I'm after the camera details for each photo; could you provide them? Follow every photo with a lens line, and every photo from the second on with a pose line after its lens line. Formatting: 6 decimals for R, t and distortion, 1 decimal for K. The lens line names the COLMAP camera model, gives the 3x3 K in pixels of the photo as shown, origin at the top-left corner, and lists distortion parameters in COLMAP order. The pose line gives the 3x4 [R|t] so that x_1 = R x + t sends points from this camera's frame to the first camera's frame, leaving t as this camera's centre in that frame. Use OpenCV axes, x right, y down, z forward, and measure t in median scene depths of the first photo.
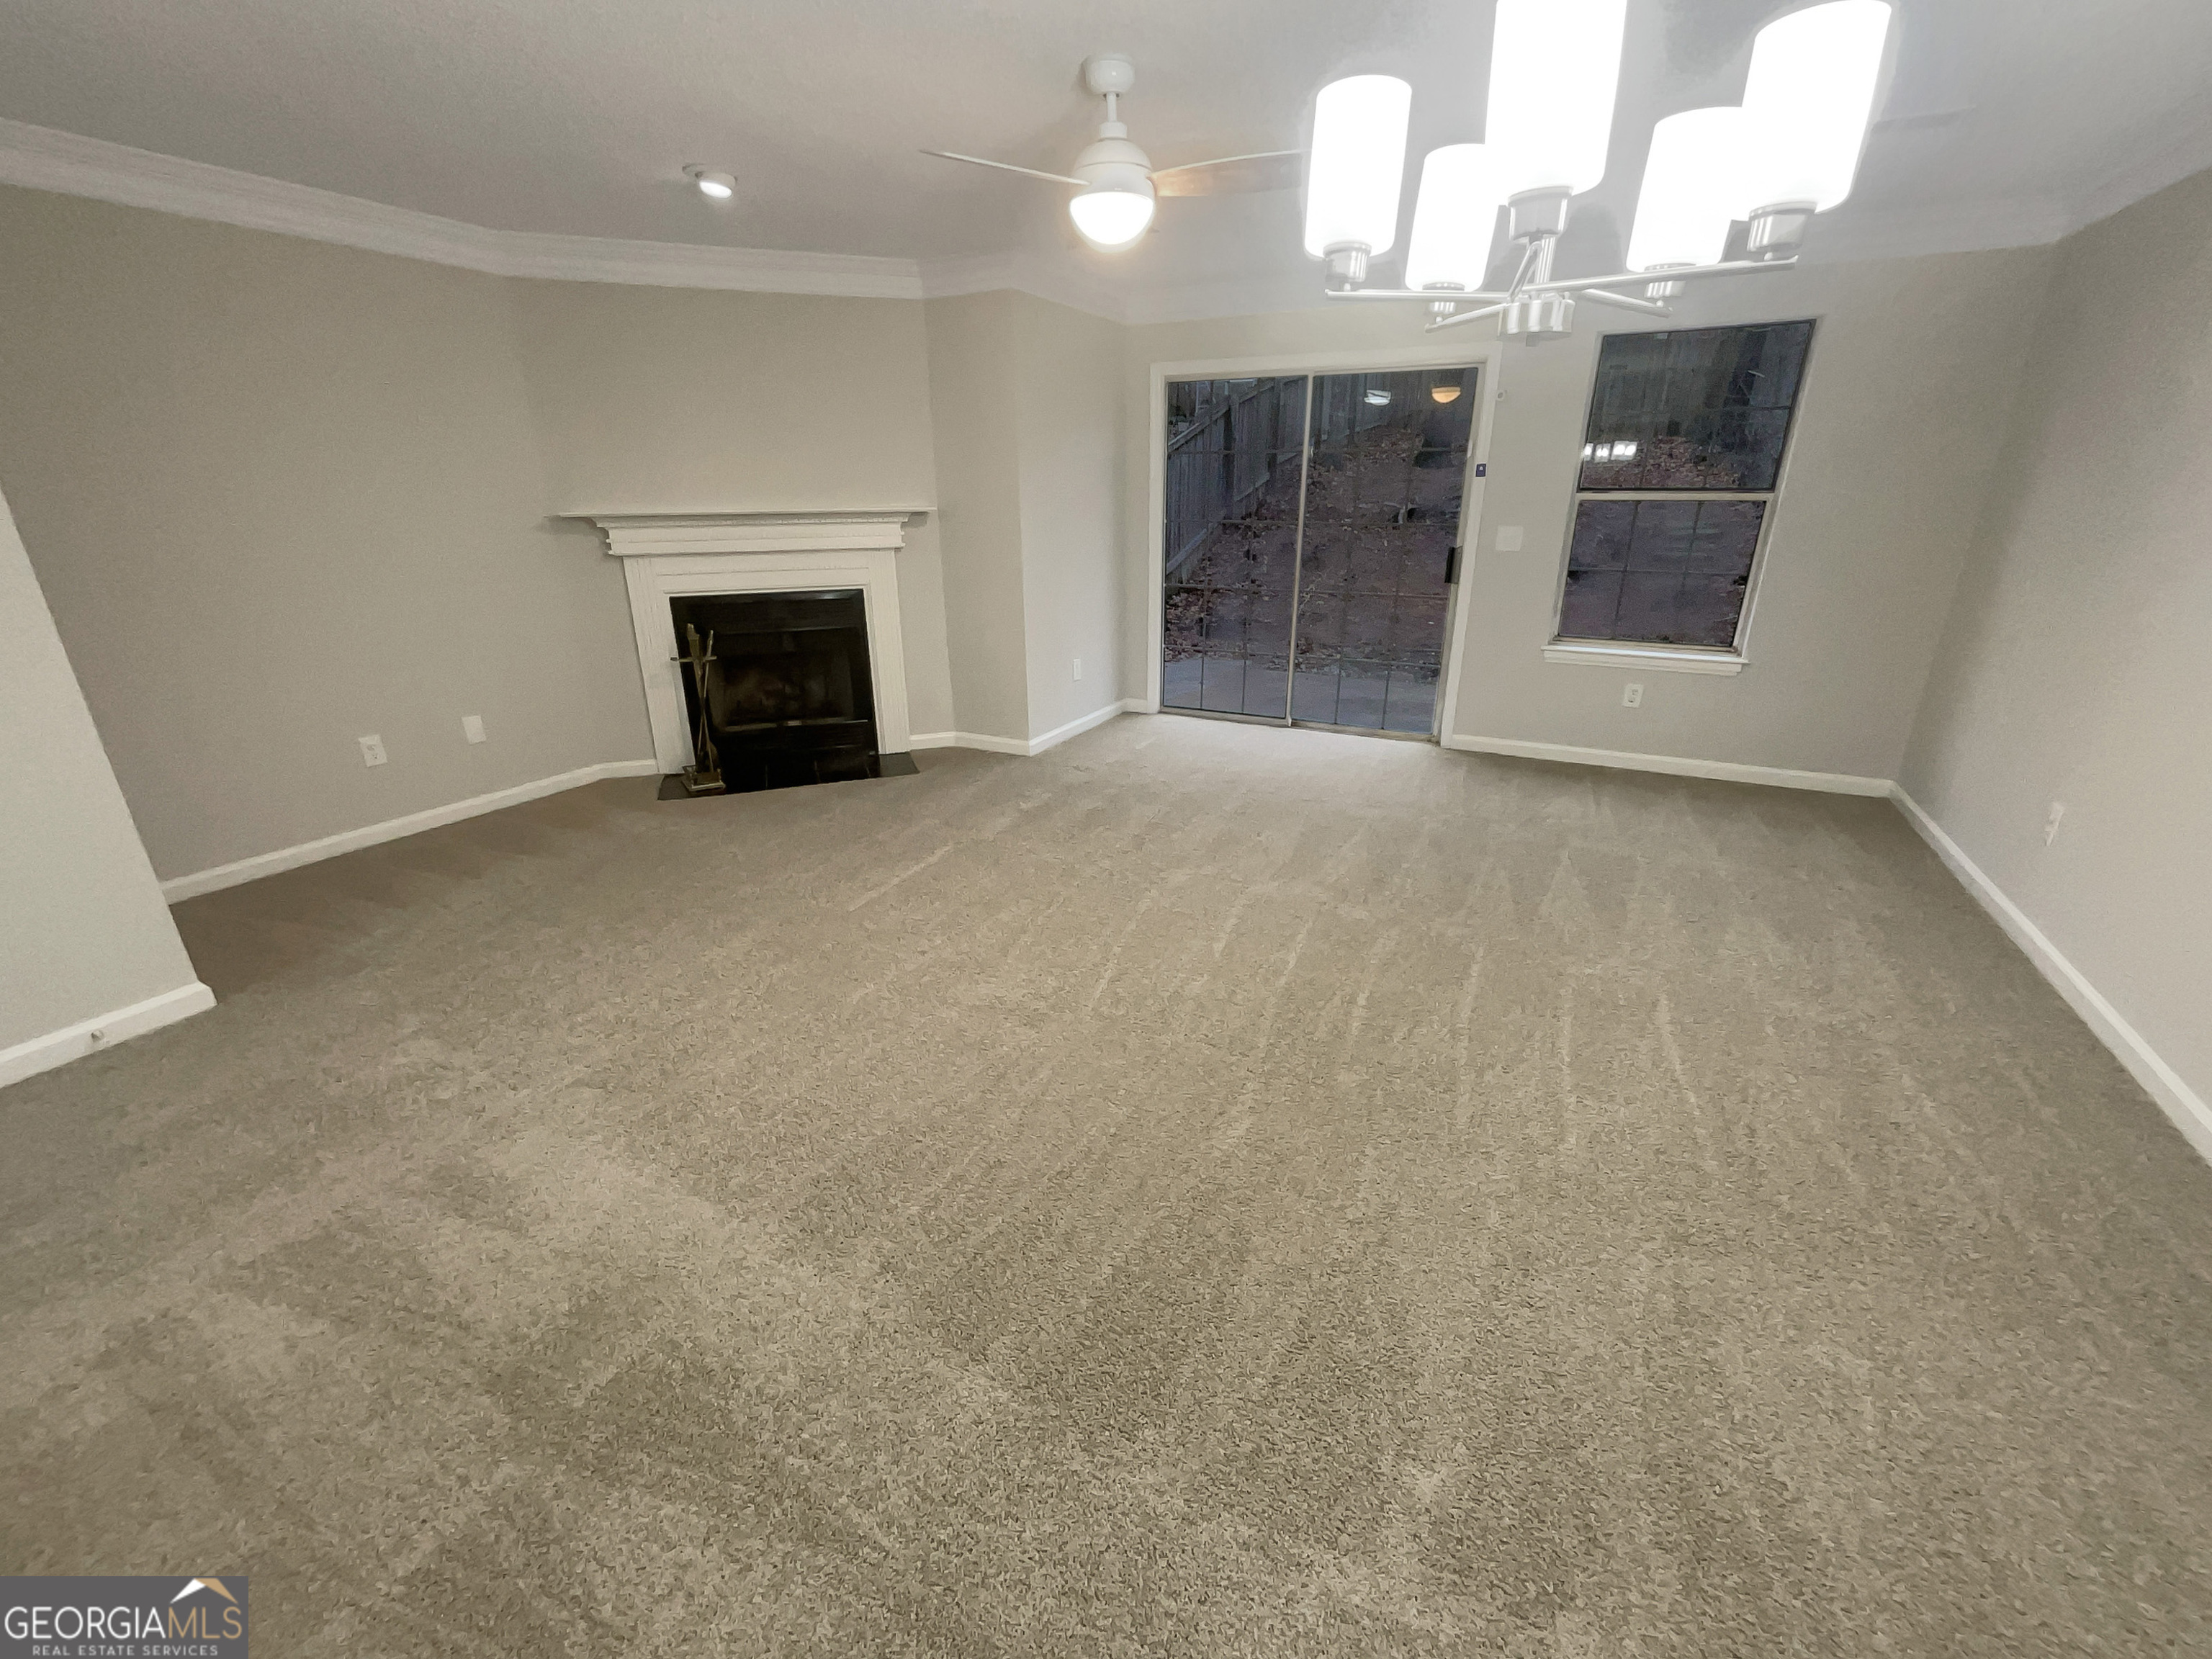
lens RADIAL K [[916.0, 0, 1106.0], [0, 916.0, 829.5], [0, 0, 1]] dist [-0.002128, 0.003899]
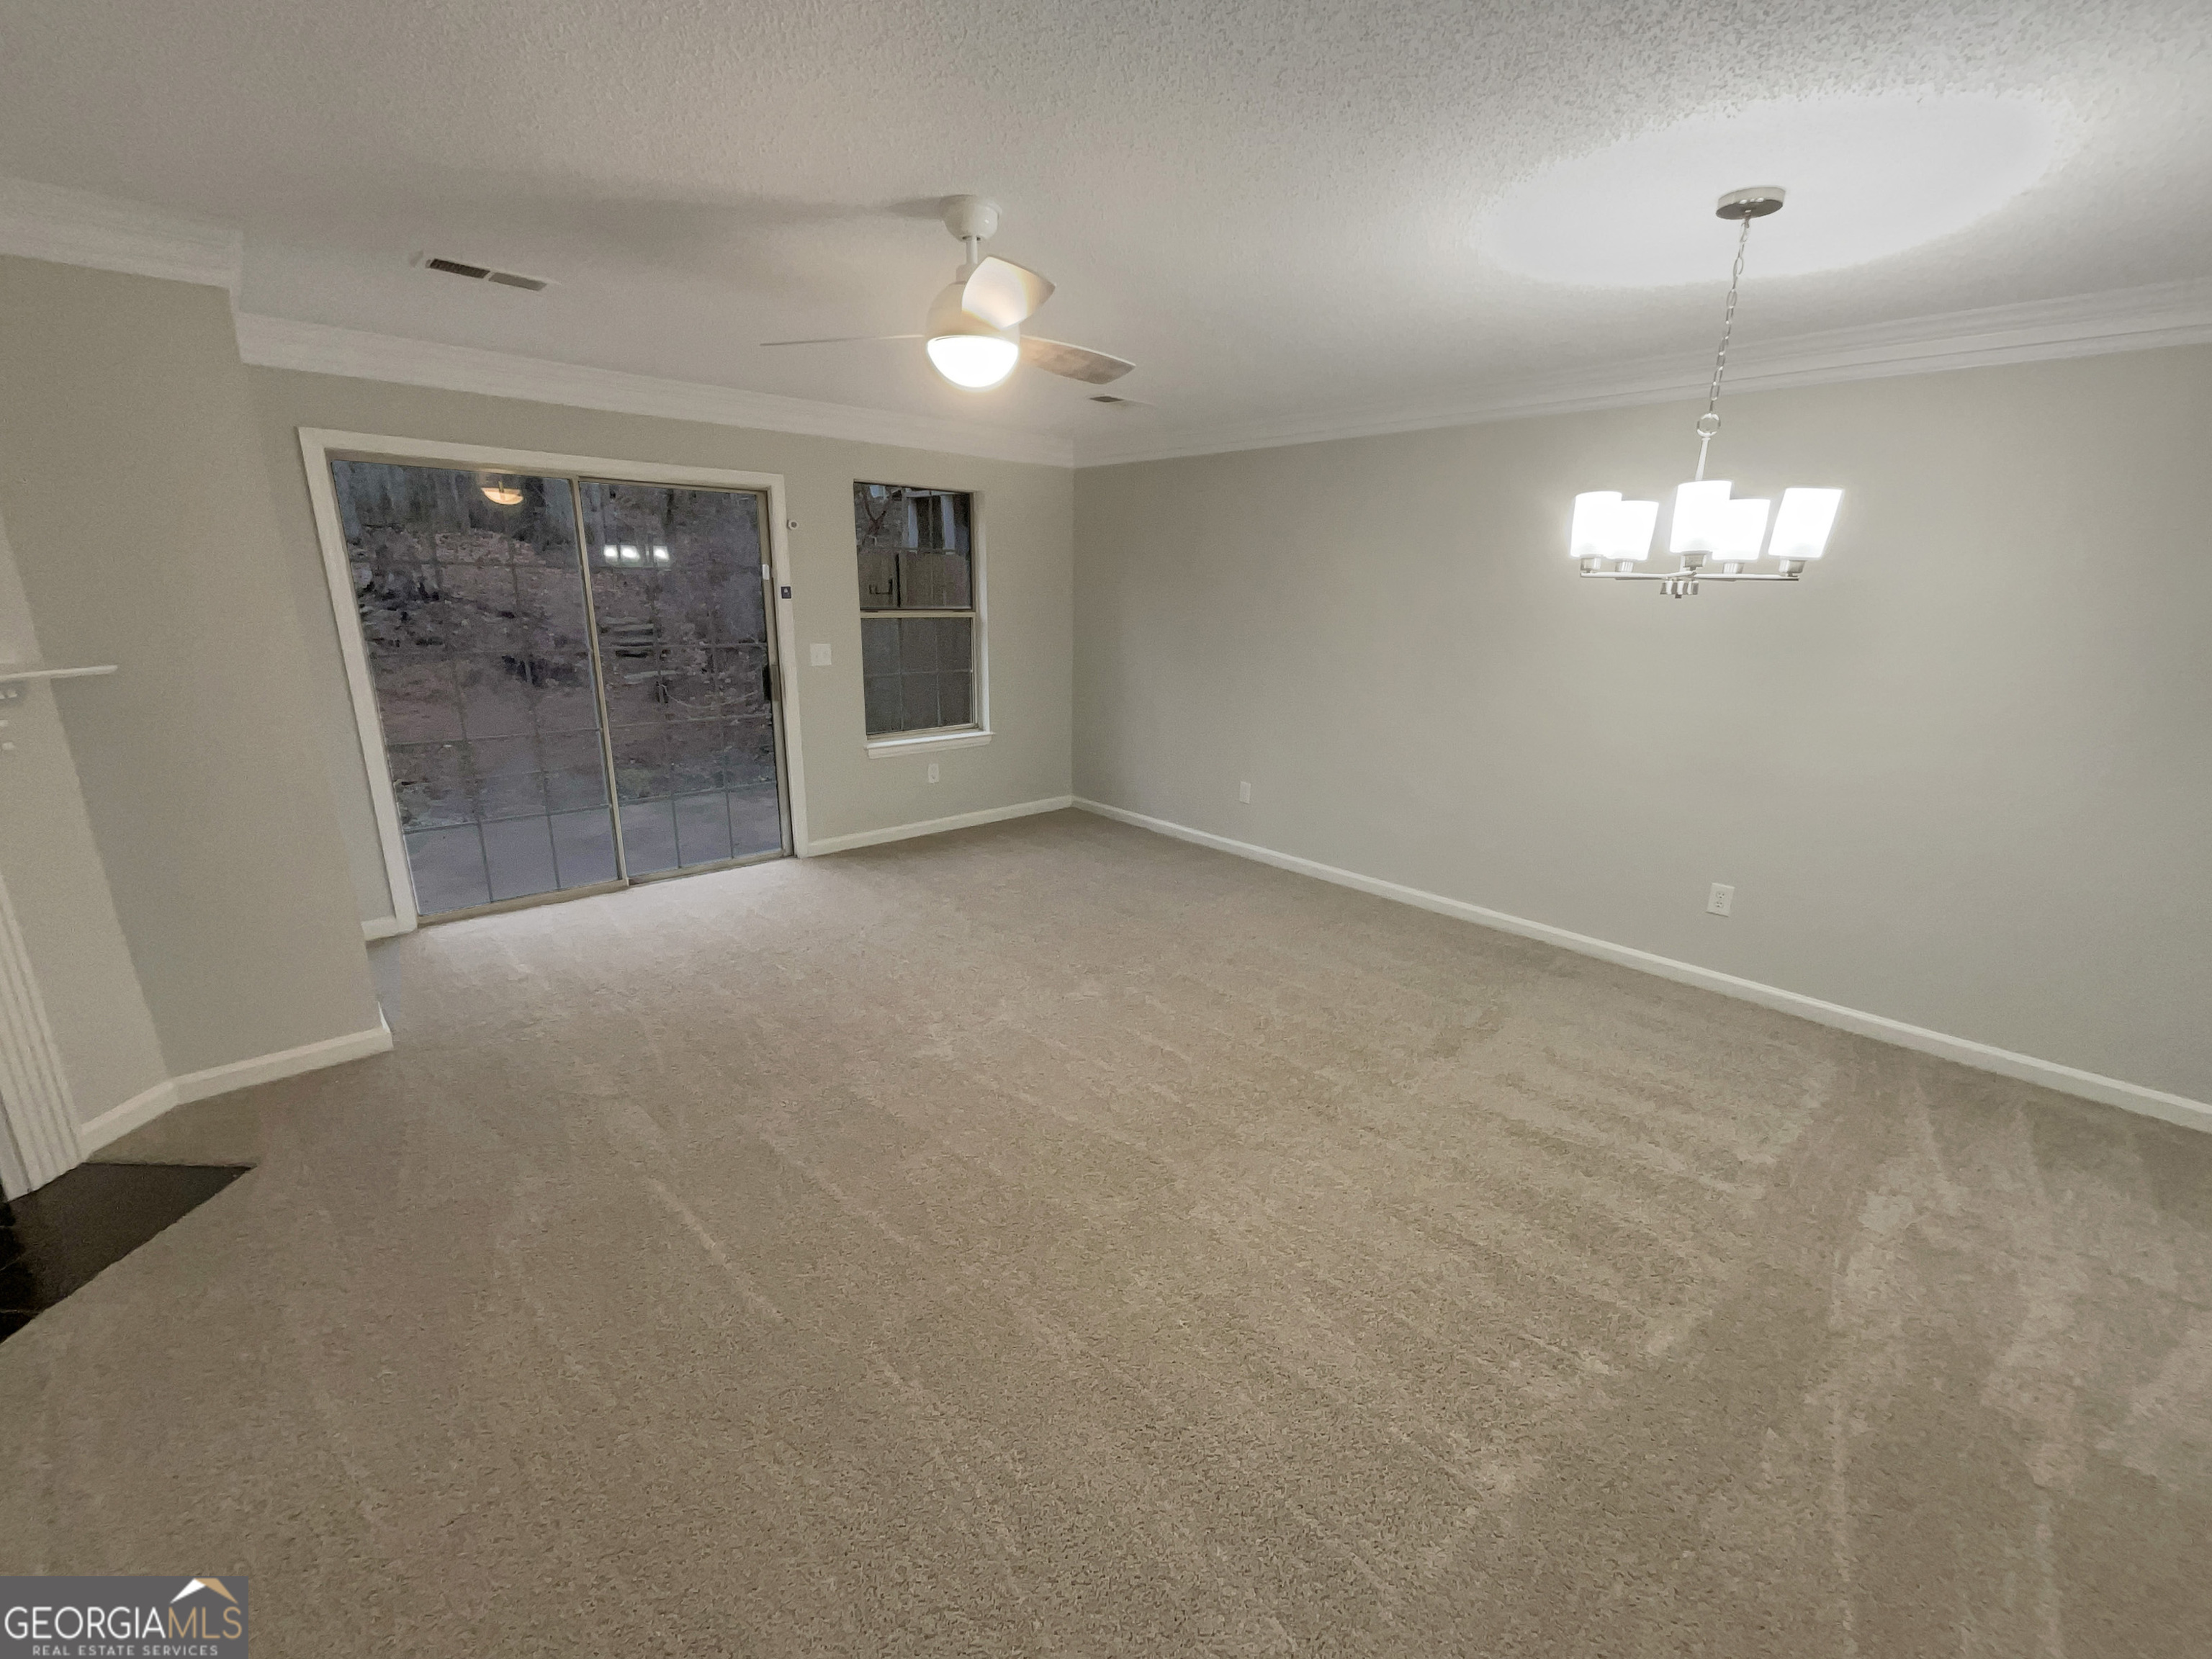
lens RADIAL K [[916.0, 0, 1106.0], [0, 916.0, 829.5], [0, 0, 1]] dist [-0.002128, 0.003899]
pose [[0.340408, -0.232907, 0.910976, -0.463859], [0.309248, 0.942670, 0.125452, -0.154424], [-0.887968, 0.239013, 0.392918, 0.328709]]
